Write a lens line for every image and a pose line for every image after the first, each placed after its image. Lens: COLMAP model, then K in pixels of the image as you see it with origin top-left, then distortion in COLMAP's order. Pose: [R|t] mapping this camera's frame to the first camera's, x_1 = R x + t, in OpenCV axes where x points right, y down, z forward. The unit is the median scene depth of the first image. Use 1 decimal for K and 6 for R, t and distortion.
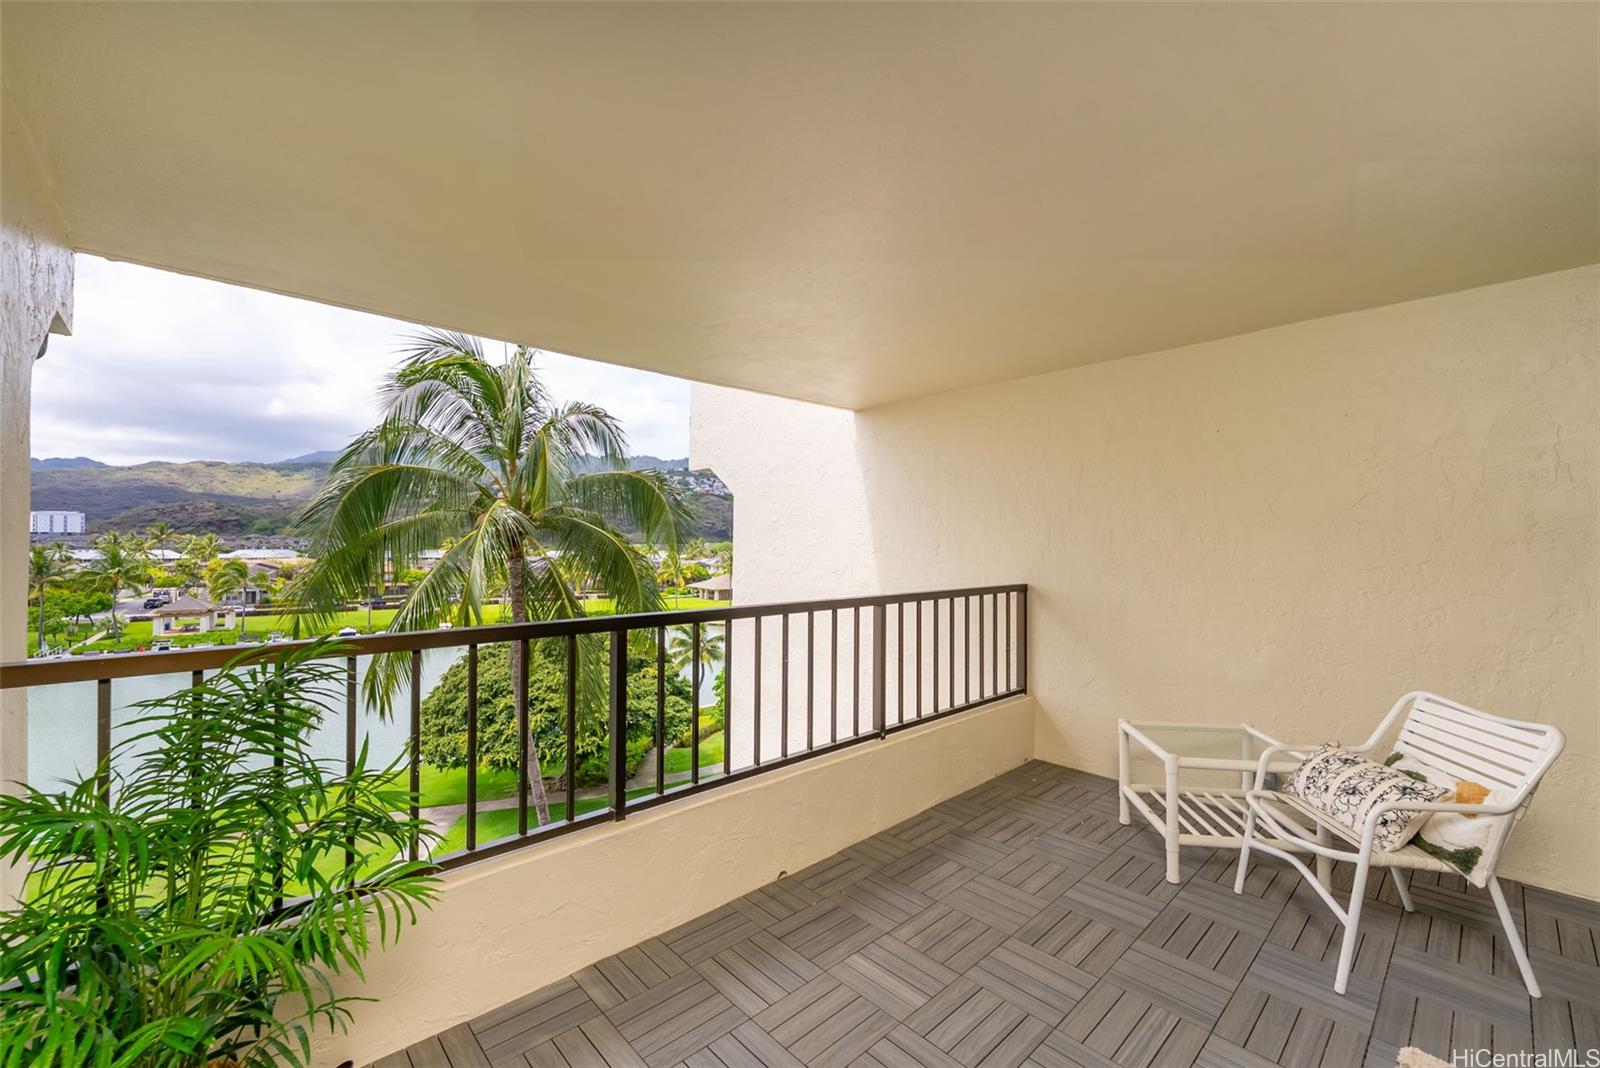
lens RADIAL K [[656.2, 0, 786.4], [0, 656.2, 536.4], [0, 0, 1]] dist [0.000885, -0.000347]
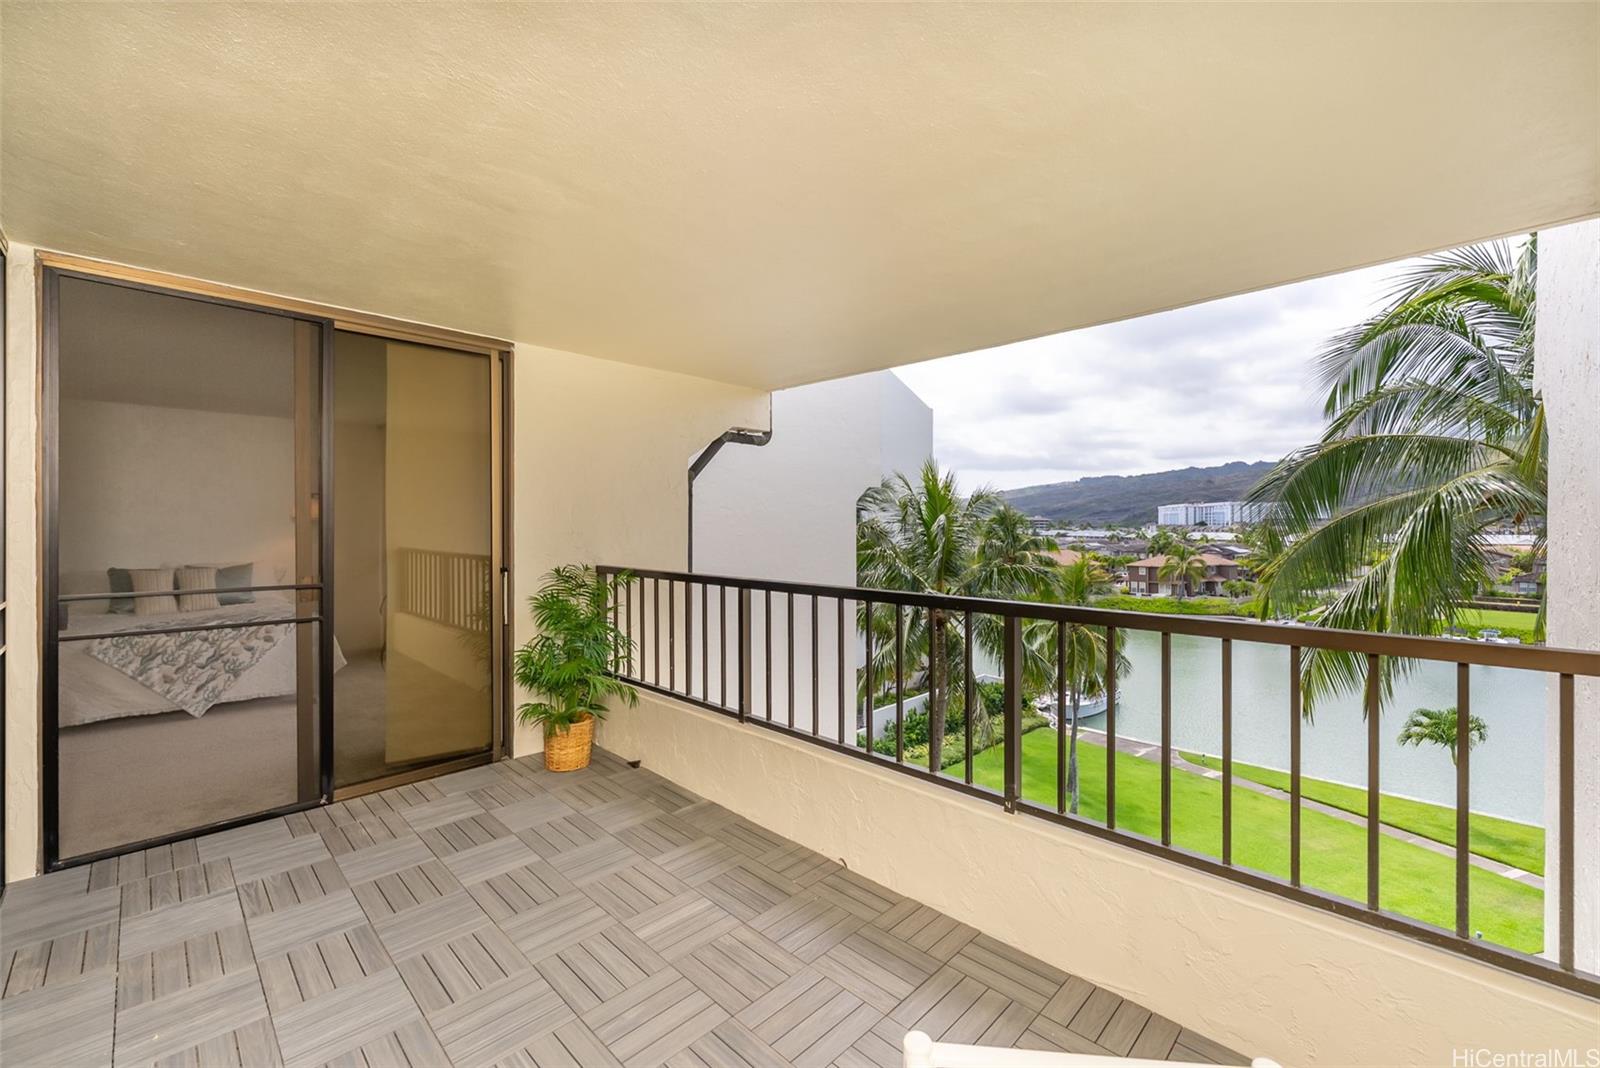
lens RADIAL K [[656.2, 0, 795.1], [0, 656.2, 527.9], [0, 0, 1]] dist [0.000885, -0.000347]
pose [[0.045329, 0.000946, -0.998972, 0.292715], [0.009551, 0.999953, 0.001381, 0.003474], [0.998926, -0.009604, 0.045317, 0.267388]]
